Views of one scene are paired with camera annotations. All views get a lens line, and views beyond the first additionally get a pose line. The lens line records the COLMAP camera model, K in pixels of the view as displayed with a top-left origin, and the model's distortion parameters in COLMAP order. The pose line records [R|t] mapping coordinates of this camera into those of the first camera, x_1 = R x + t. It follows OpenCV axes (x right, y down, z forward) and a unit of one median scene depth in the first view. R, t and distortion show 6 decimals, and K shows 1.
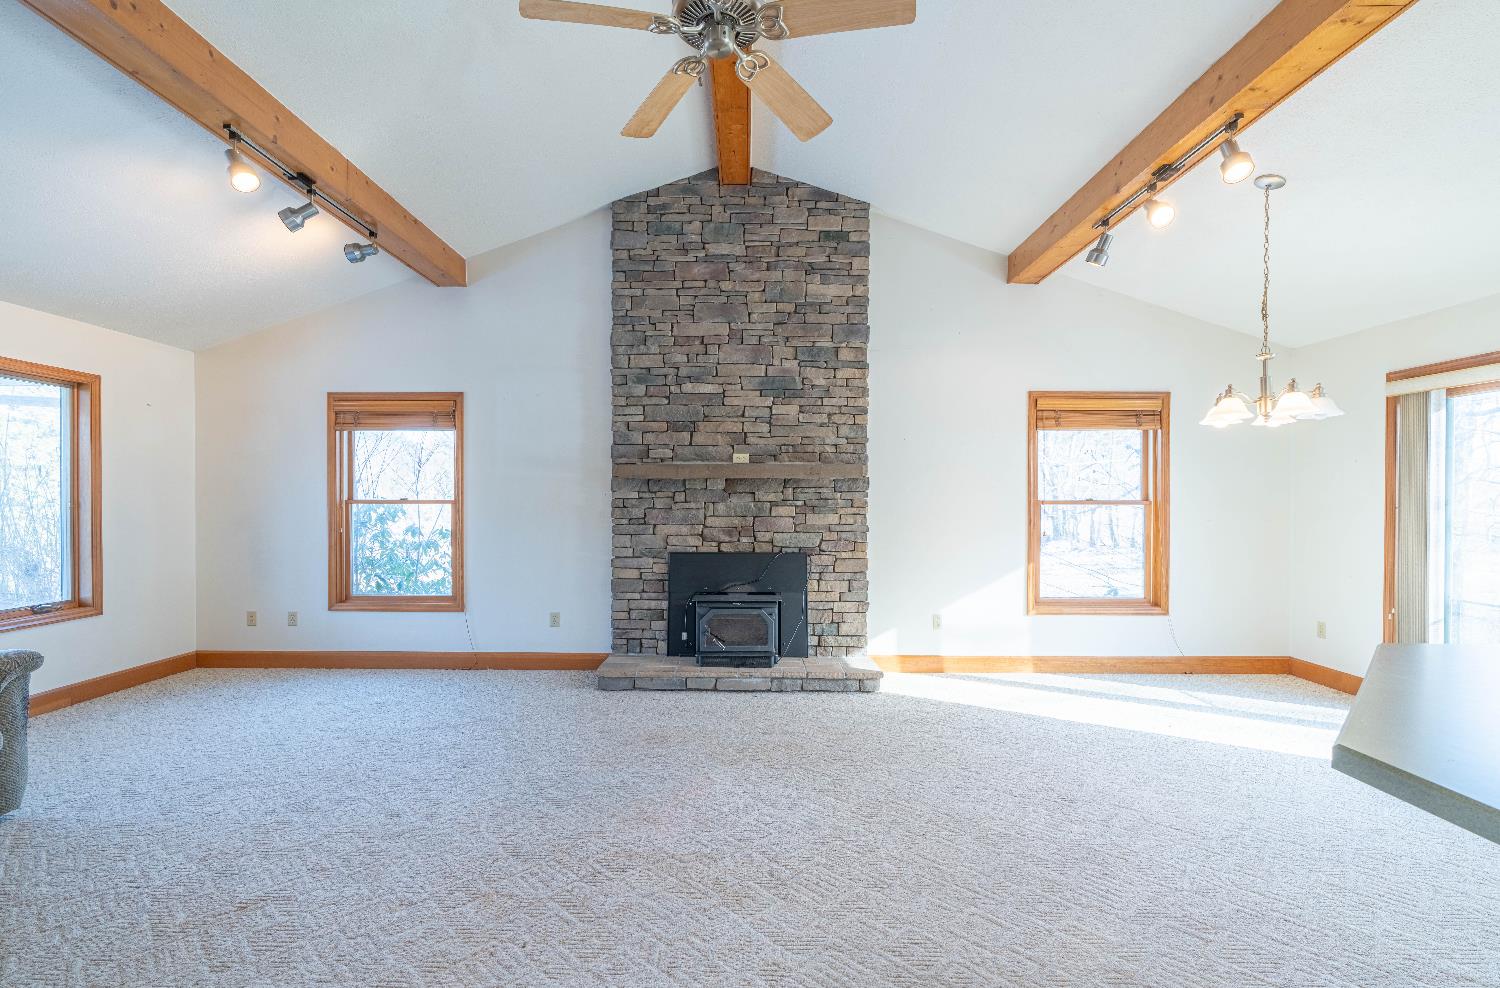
lens RADIAL K [[708.9, 0, 734.0], [0, 708.9, 504.7], [0, 0, 1]] dist [-0.005077, 0.001599]
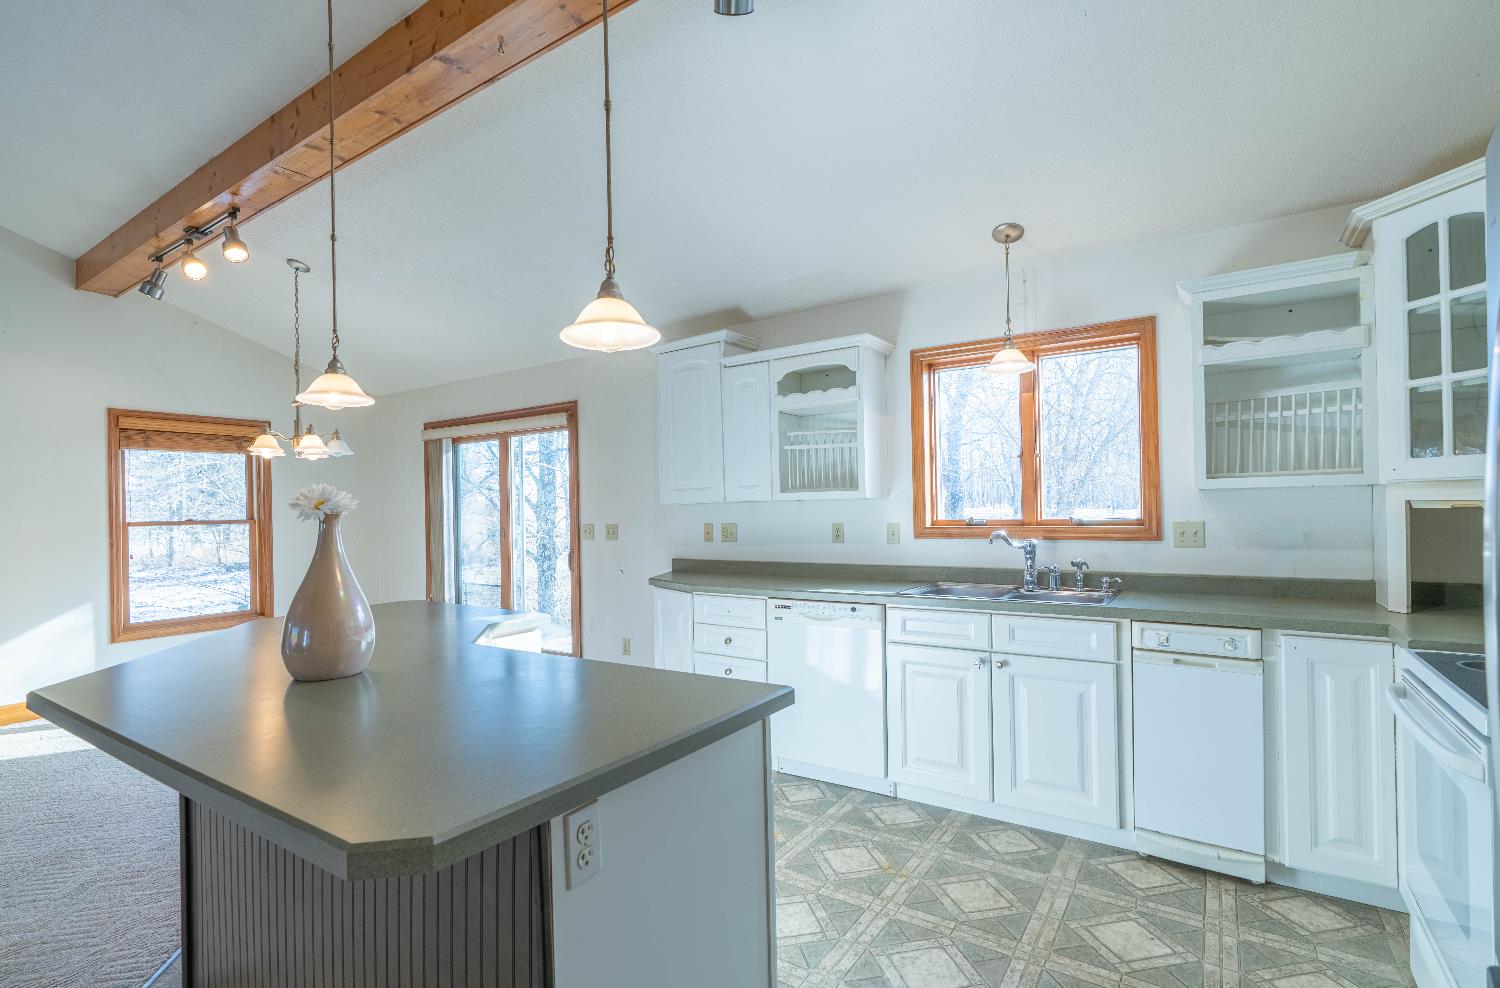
lens RADIAL K [[708.9, 0, 740.3], [0, 708.9, 503.8], [0, 0, 1]] dist [-0.005077, 0.001599]
pose [[0.551675, -0.006287, 0.834035, 0.094240], [0.025563, 0.999629, -0.009374, -0.000586], [-0.833667, 0.026492, 0.551632, -0.230155]]
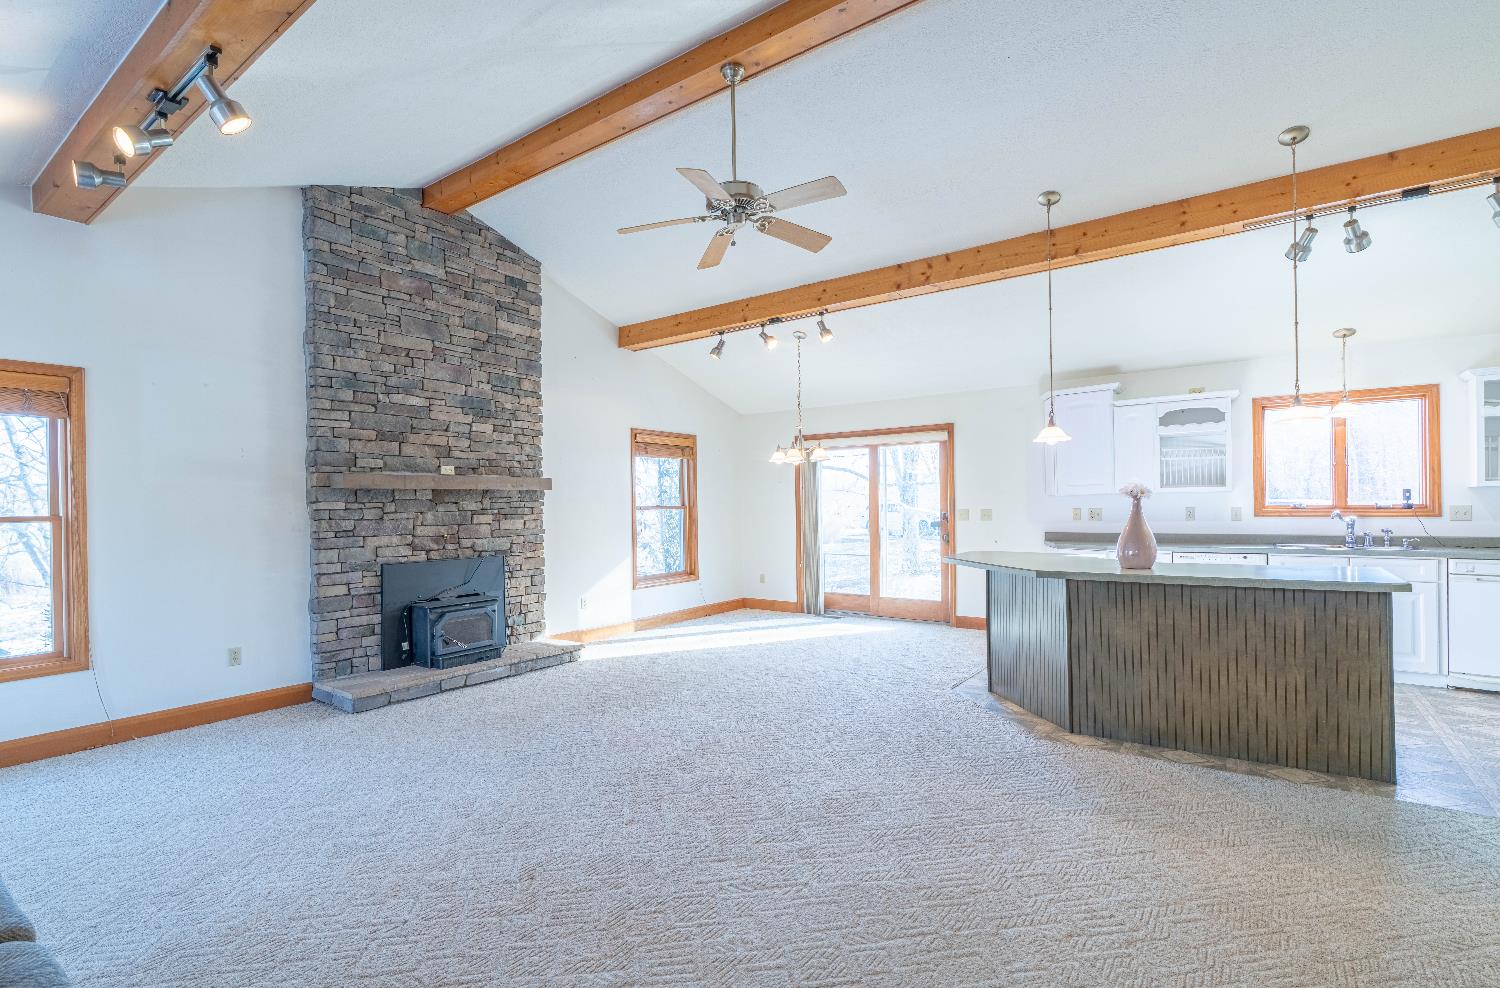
lens RADIAL K [[708.9, 0, 735.5], [0, 708.9, 505.1], [0, 0, 1]] dist [-0.005077, 0.001599]
pose [[0.579845, -0.010919, 0.814654, -0.602779], [0.020996, 0.999778, -0.001544, -0.002621], [-0.814456, 0.018000, 0.579946, 0.034470]]
